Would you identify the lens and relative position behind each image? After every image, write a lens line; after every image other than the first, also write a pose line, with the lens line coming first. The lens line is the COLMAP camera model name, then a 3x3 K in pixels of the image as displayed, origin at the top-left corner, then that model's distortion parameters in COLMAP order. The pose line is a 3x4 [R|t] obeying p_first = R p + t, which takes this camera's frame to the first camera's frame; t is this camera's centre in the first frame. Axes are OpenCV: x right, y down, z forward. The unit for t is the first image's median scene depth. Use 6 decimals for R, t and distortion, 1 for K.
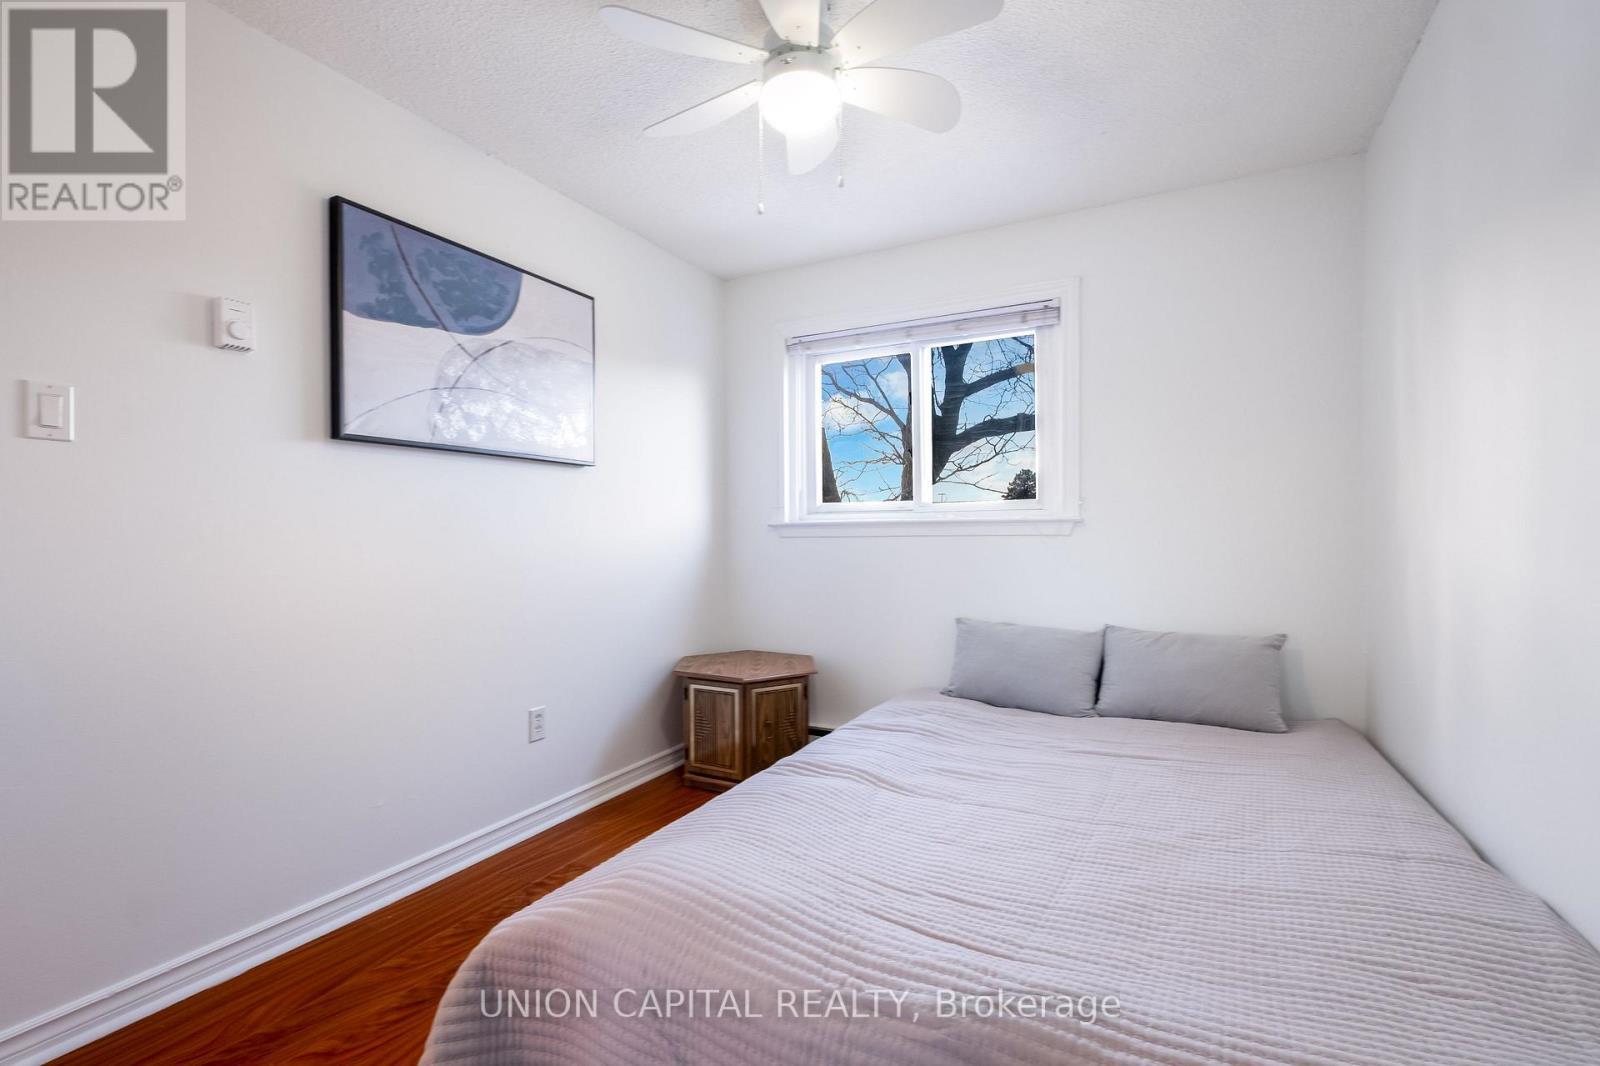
lens RADIAL K [[717.7, 0, 788.6], [0, 717.7, 536.3], [0, 0, 1]] dist [-0.003697, -0.000249]
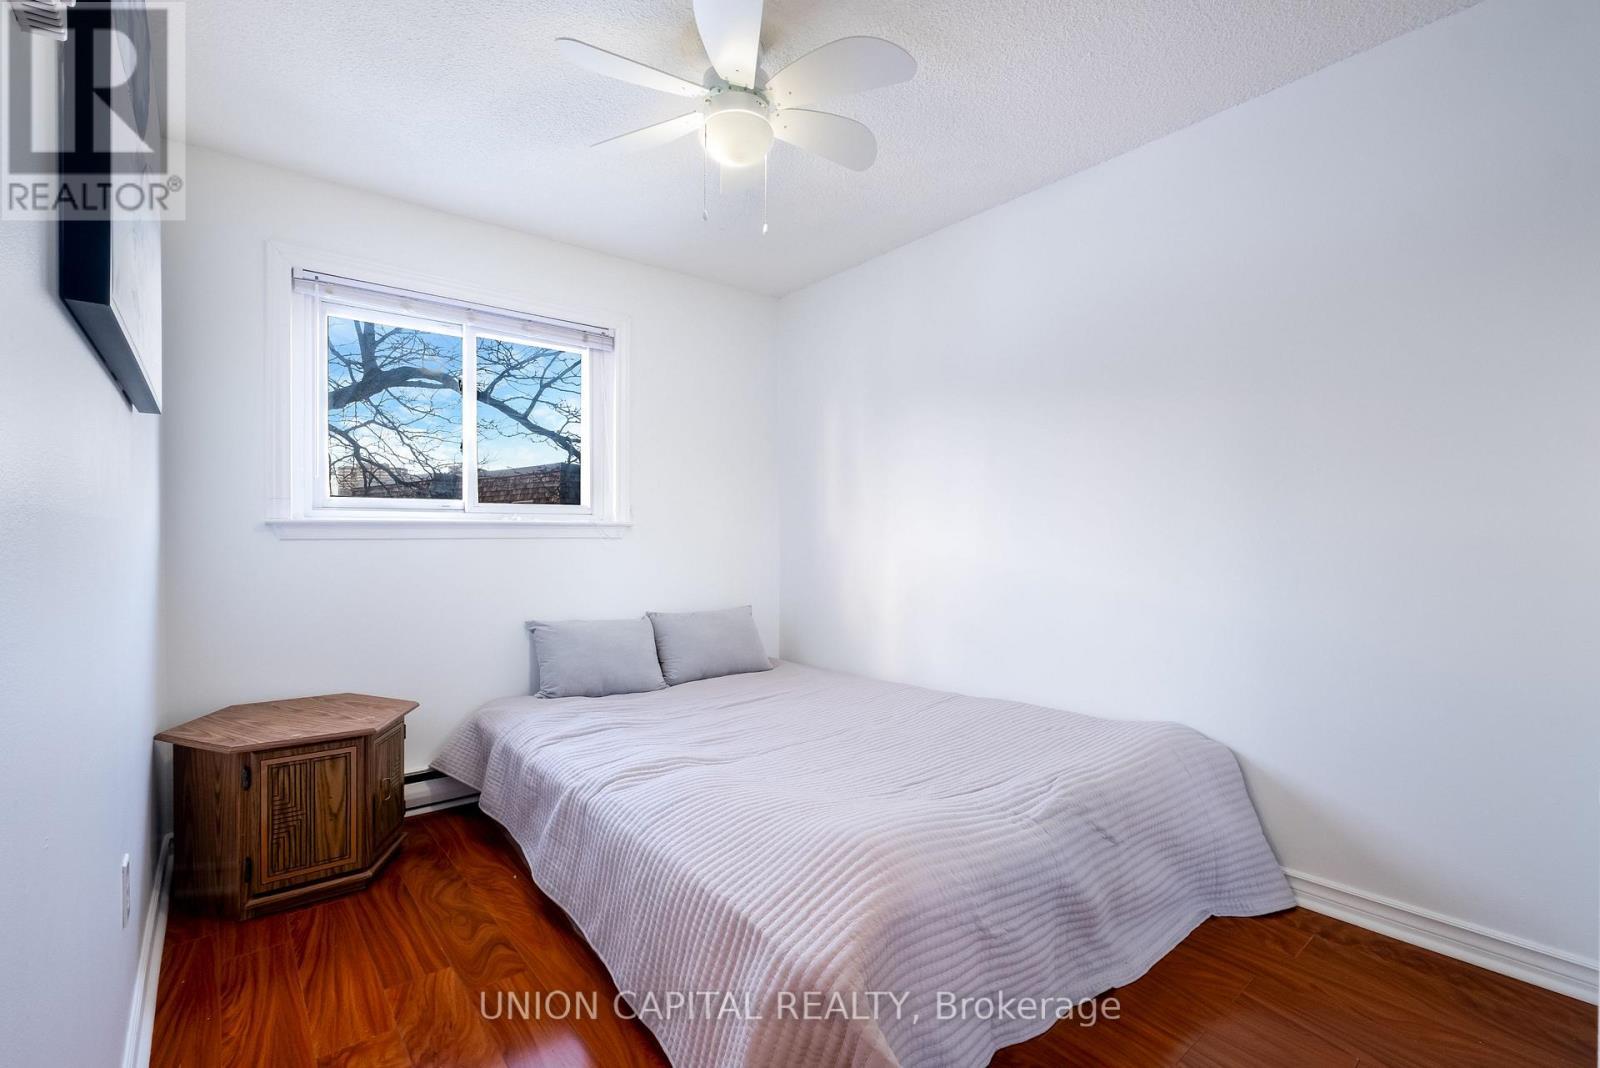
lens RADIAL K [[717.7, 0, 788.6], [0, 717.7, 537.3], [0, 0, 1]] dist [-0.003697, -0.000249]
pose [[0.399098, 0.005178, 0.916894, -0.636002], [-0.000159, 0.999984, -0.005578, 0.004094], [-0.916908, 0.002081, 0.399093, 0.335496]]
